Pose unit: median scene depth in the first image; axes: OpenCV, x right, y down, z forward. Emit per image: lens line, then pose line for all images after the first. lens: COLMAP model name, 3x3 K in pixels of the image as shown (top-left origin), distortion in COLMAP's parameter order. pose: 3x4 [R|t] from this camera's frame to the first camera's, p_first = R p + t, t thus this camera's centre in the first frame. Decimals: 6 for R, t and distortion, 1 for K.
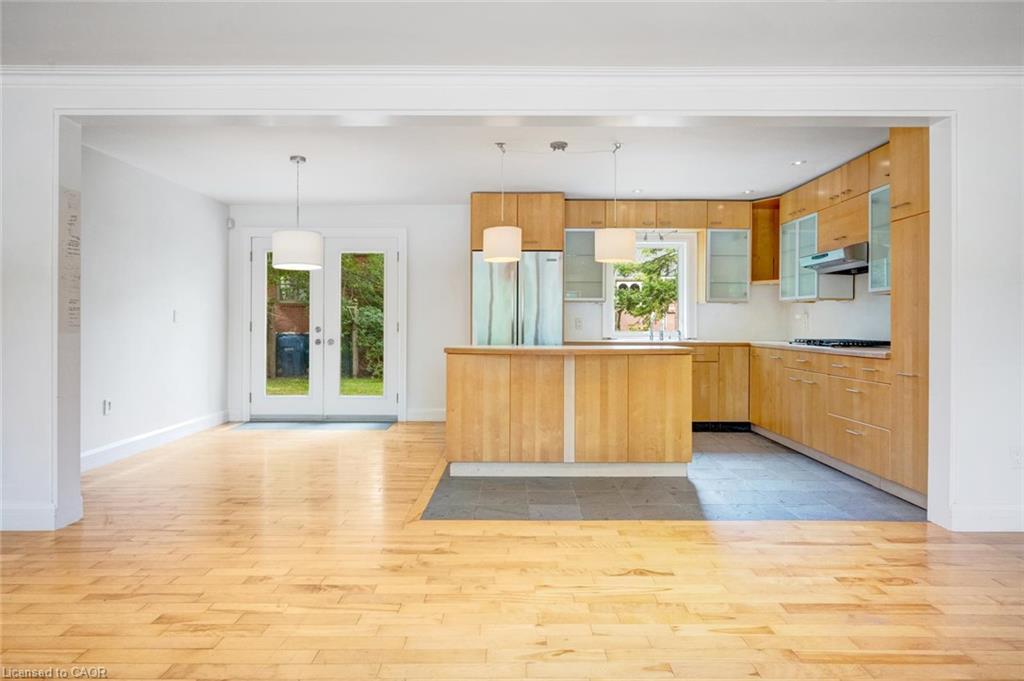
lens RADIAL K [[603.1, 0, 514.5], [0, 603.1, 323.5], [0, 0, 1]] dist [-0.005515, -0.002285]
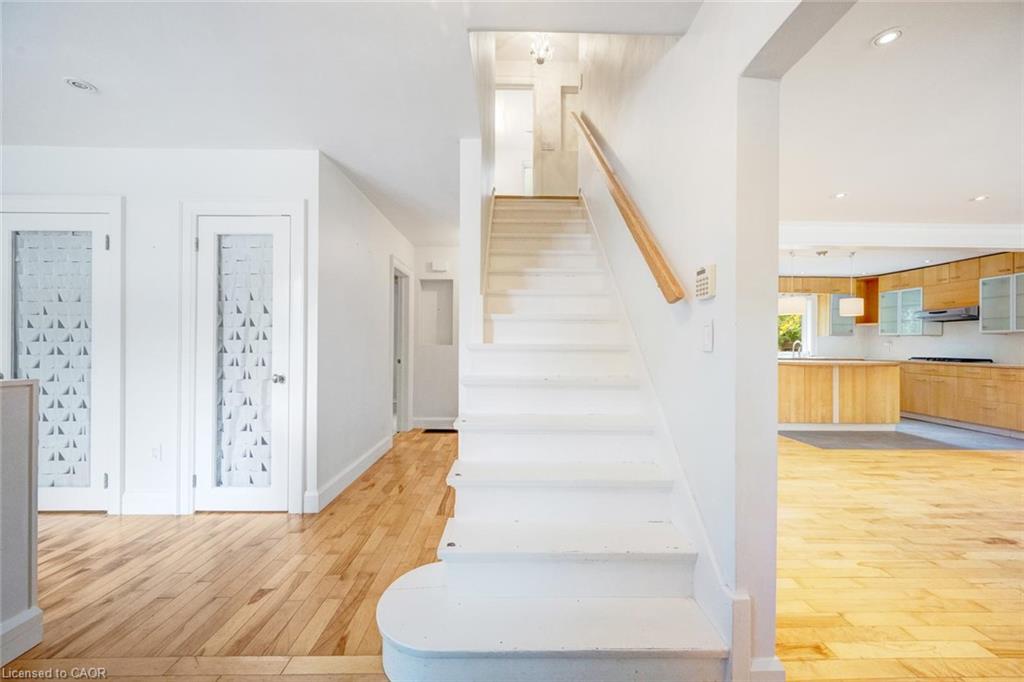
lens RADIAL K [[402.5, 0, 516.0], [0, 402.5, 342.7], [0, 0, 1]] dist [0.001066, -0.000371]
pose [[0.999699, 0.004498, 0.024127, -0.872139], [-0.004486, 0.999990, -0.000572, -0.013772], [-0.024129, 0.000464, 0.999709, -0.210807]]
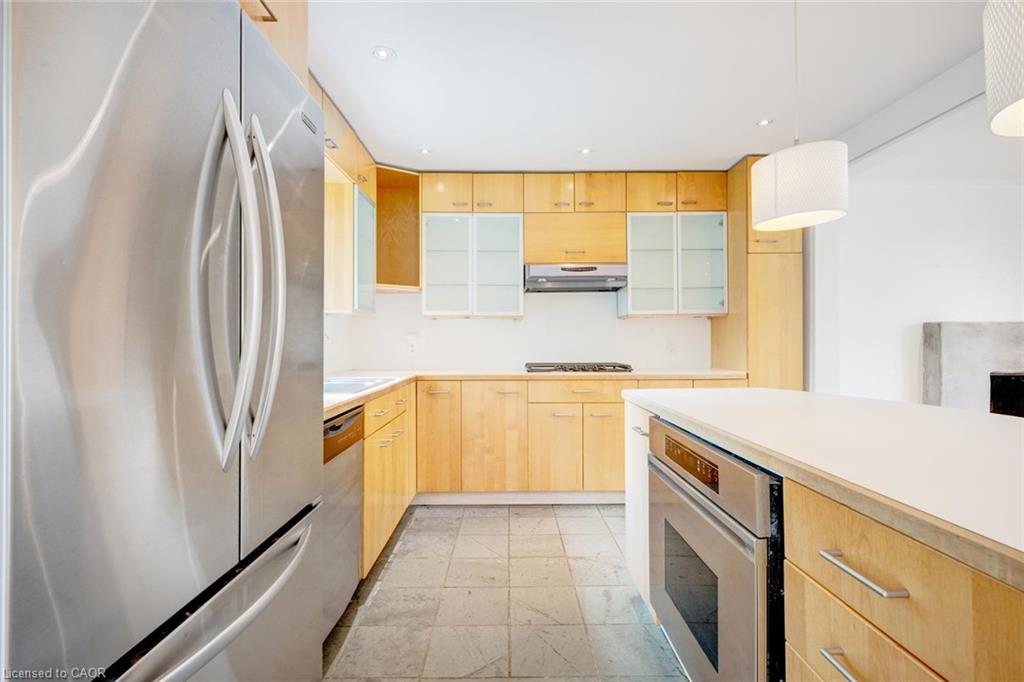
lens RADIAL K [[540.8, 0, 486.8], [0, 540.8, 336.8], [0, 0, 1]] dist [0.008632, 0.000472]
pose [[-0.010784, 0.002411, 0.999939, -0.298258], [0.001652, 0.999996, -0.002394, -0.012630], [-0.999940, 0.001626, -0.010788, 1.236144]]
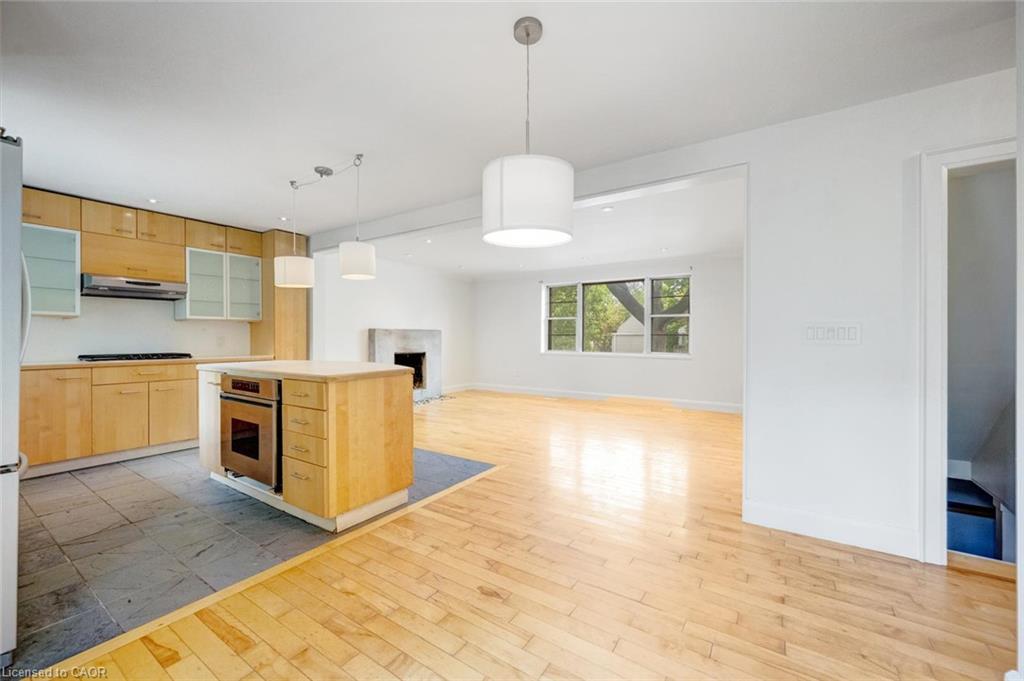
lens RADIAL K [[406.5, 0, 515.0], [0, 406.5, 339.7], [0, 0, 1]] dist [0.000559, -0.000299]
pose [[-0.835486, -0.010440, 0.549413, -0.578208], [-0.007453, 0.999943, 0.007667, -0.014453], [-0.549461, 0.002311, -0.835516, 1.367749]]
